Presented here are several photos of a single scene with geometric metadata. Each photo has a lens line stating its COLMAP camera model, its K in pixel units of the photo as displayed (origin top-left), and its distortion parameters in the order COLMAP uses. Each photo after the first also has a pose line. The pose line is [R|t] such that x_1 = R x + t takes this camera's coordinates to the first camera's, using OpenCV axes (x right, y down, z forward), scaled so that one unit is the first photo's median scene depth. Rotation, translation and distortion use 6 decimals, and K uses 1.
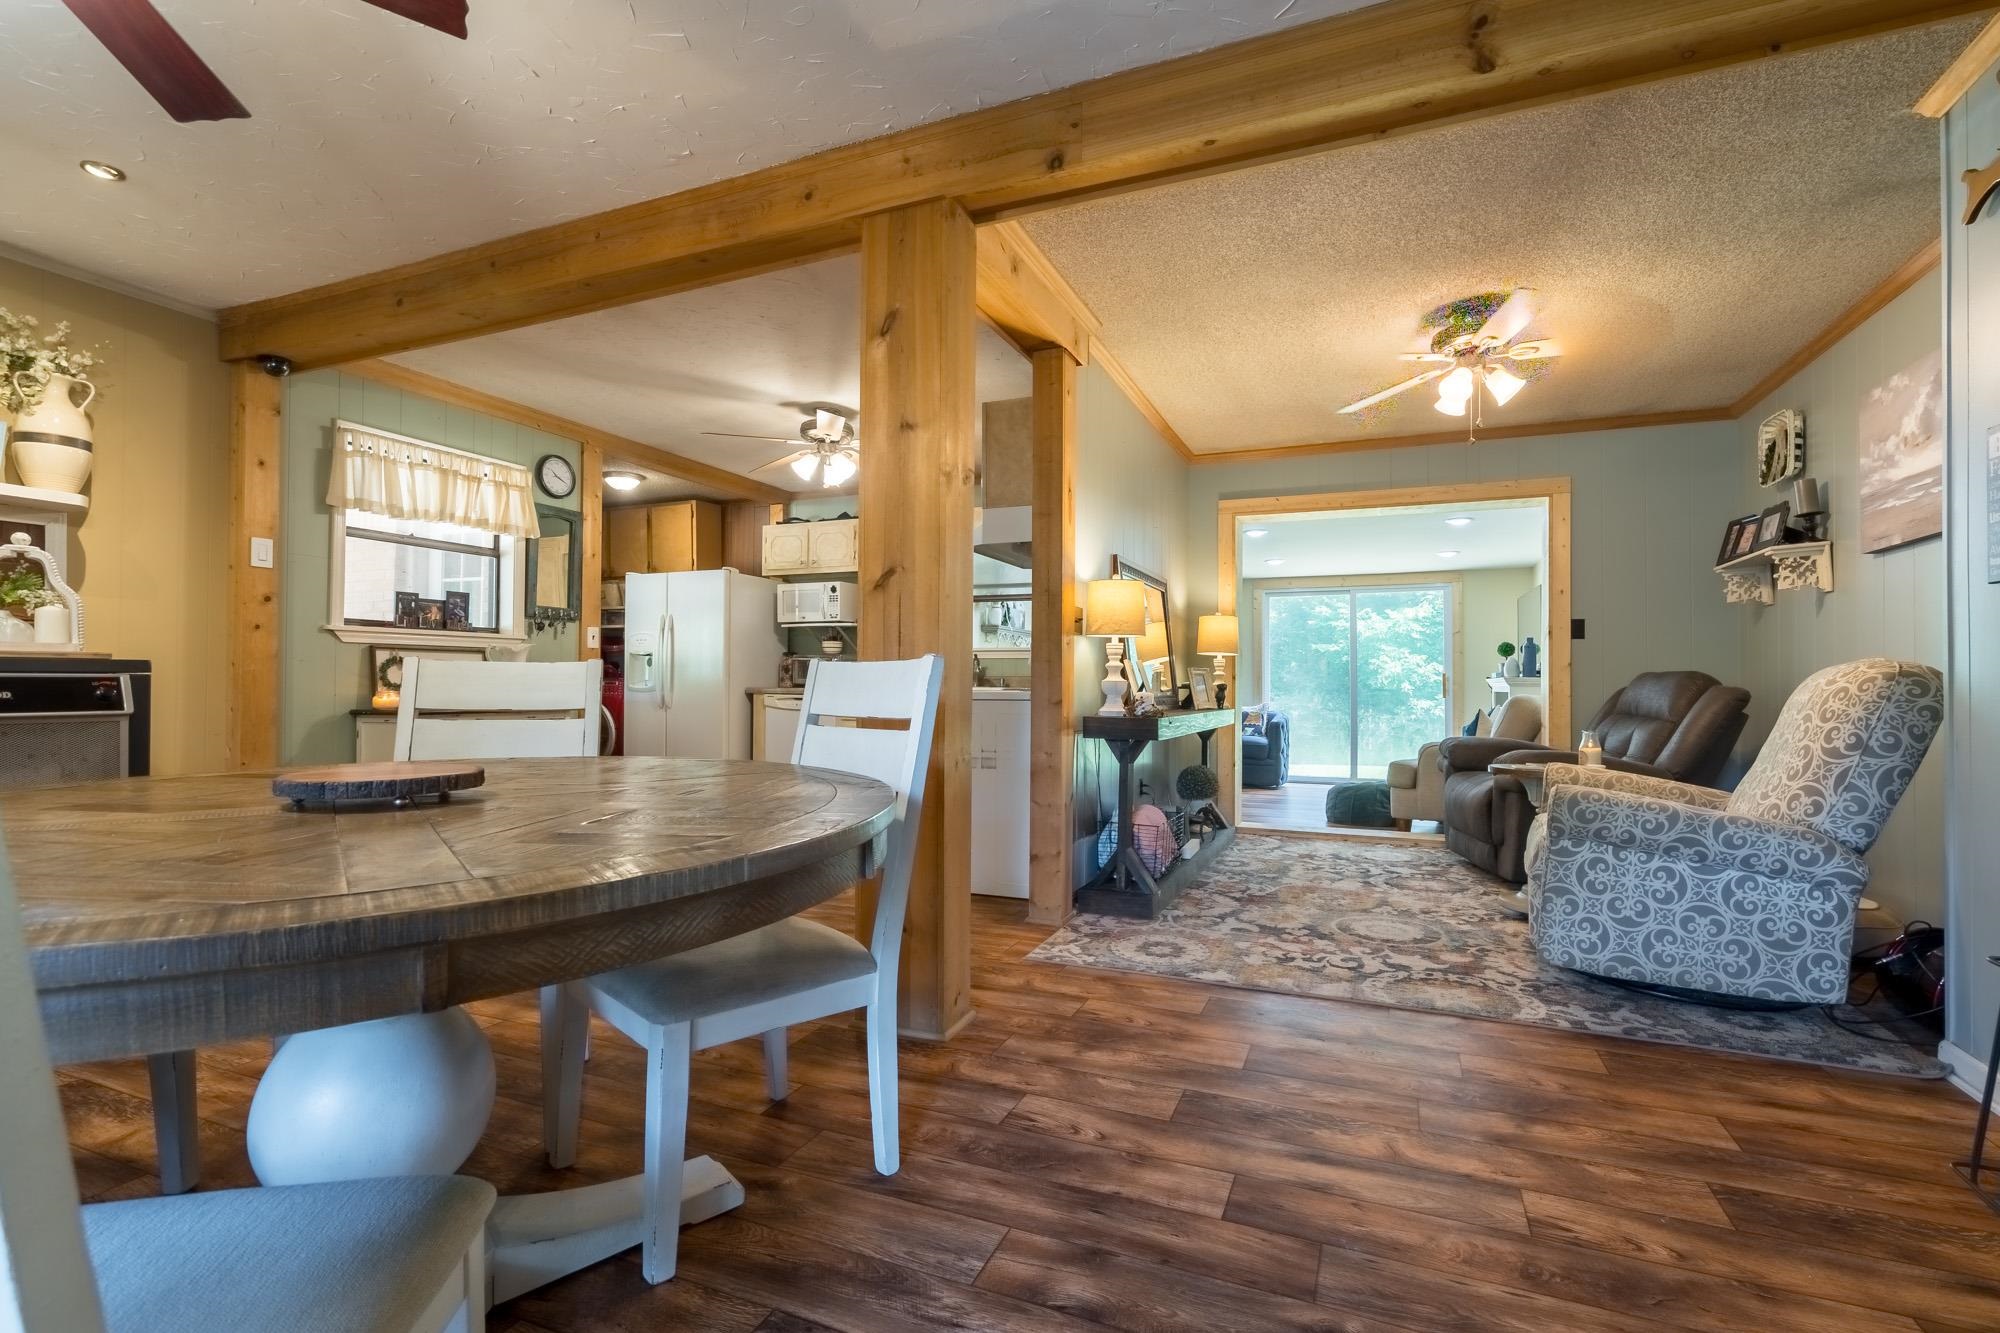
lens RADIAL K [[914.5, 0, 995.2], [0, 914.5, 681.7], [0, 0, 1]] dist [0.002236, 0.000521]
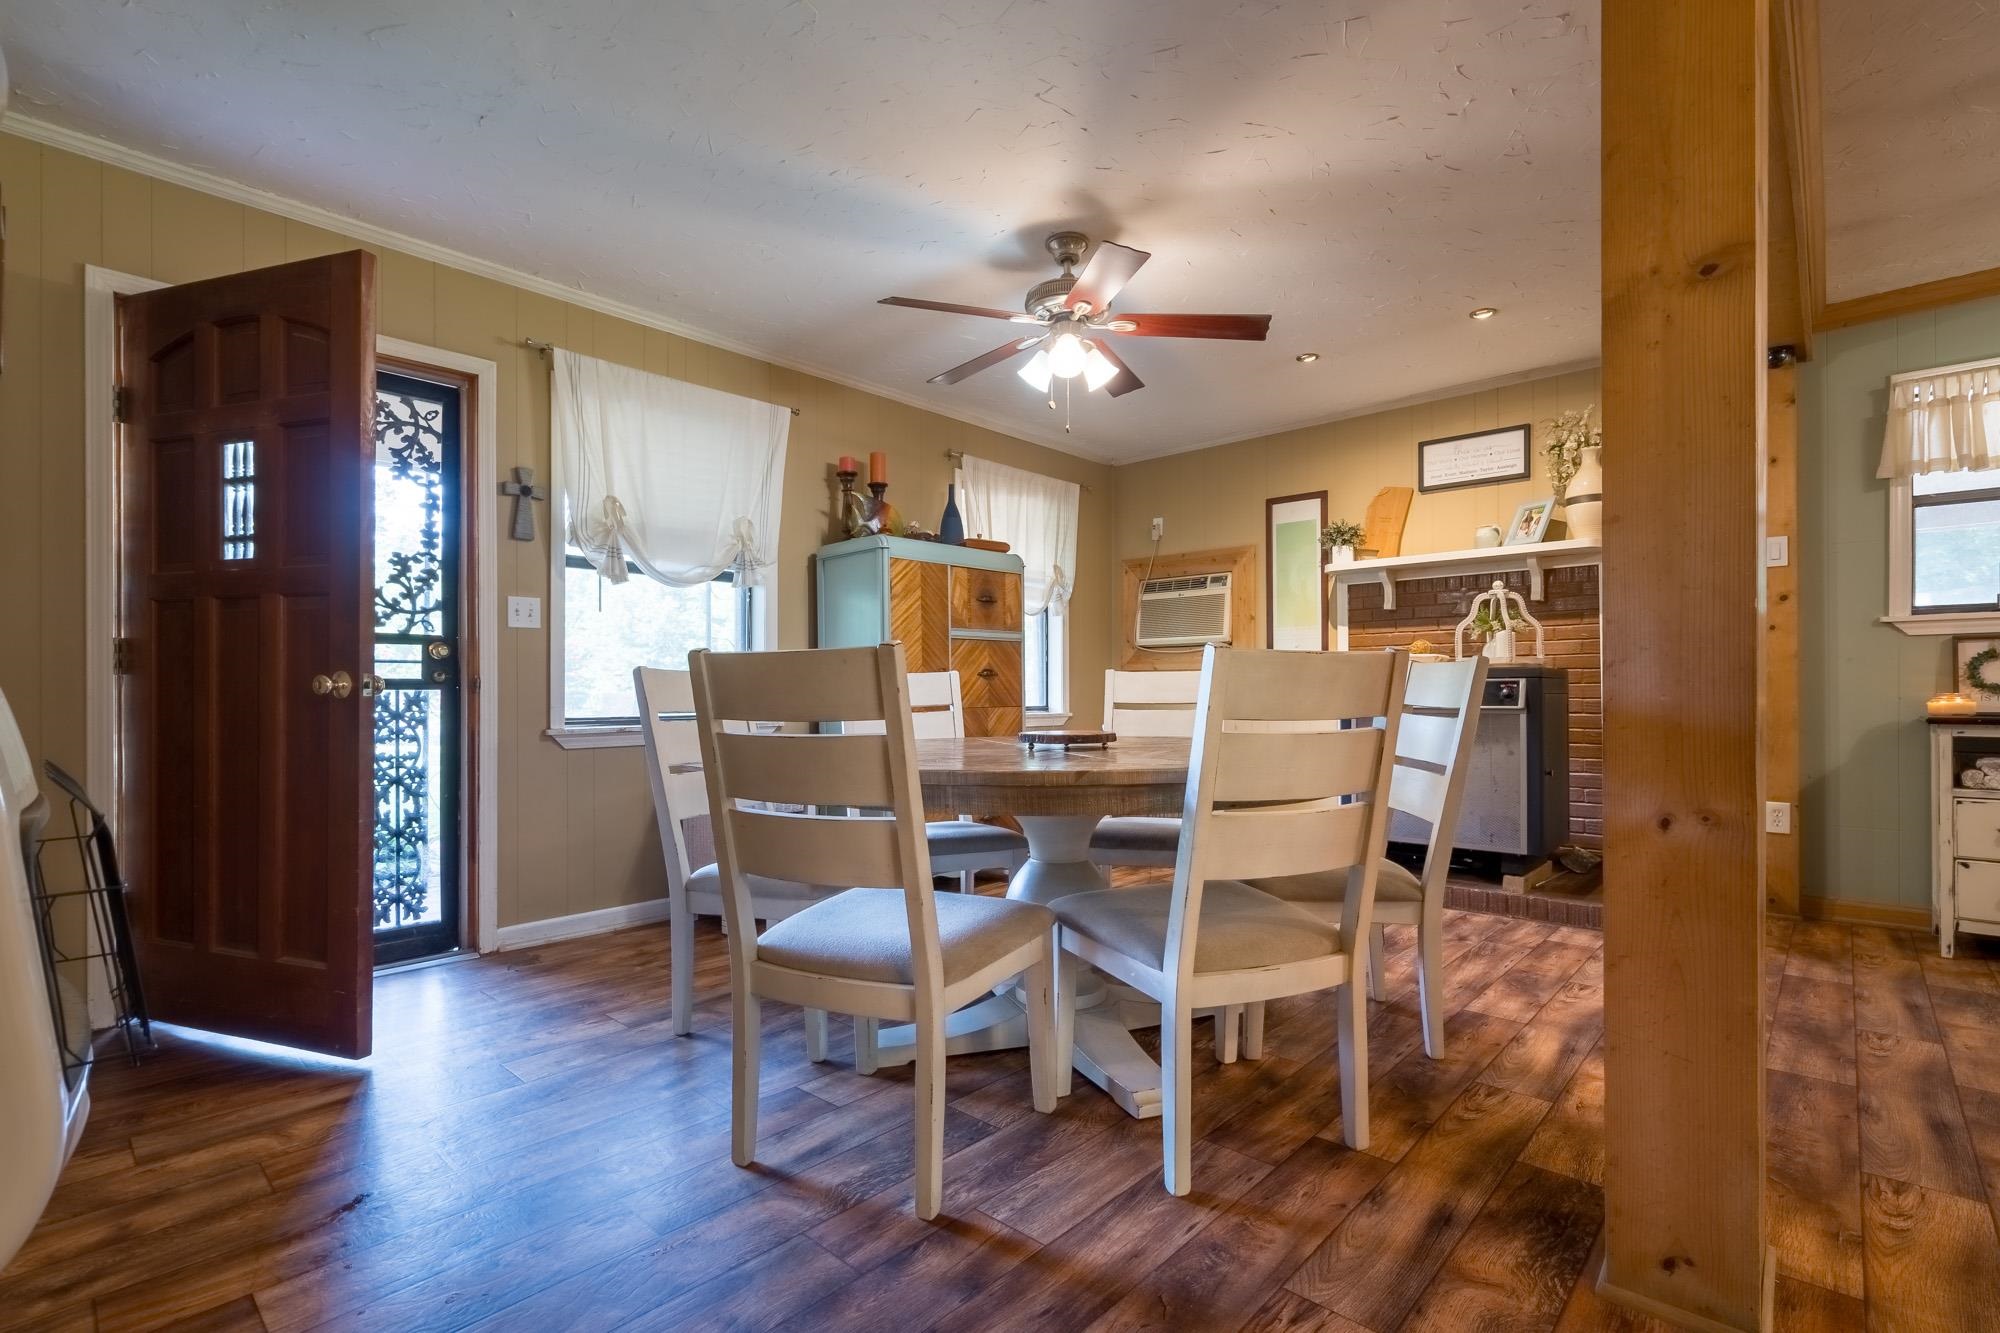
lens RADIAL K [[914.5, 0, 995.2], [0, 914.5, 681.7], [0, 0, 1]] dist [0.002236, 0.000521]
pose [[-0.333343, -0.010526, -0.942747, 0.400630], [0.004564, 0.999908, -0.012778, 0.007098], [0.942795, -0.008562, -0.333264, 0.539910]]
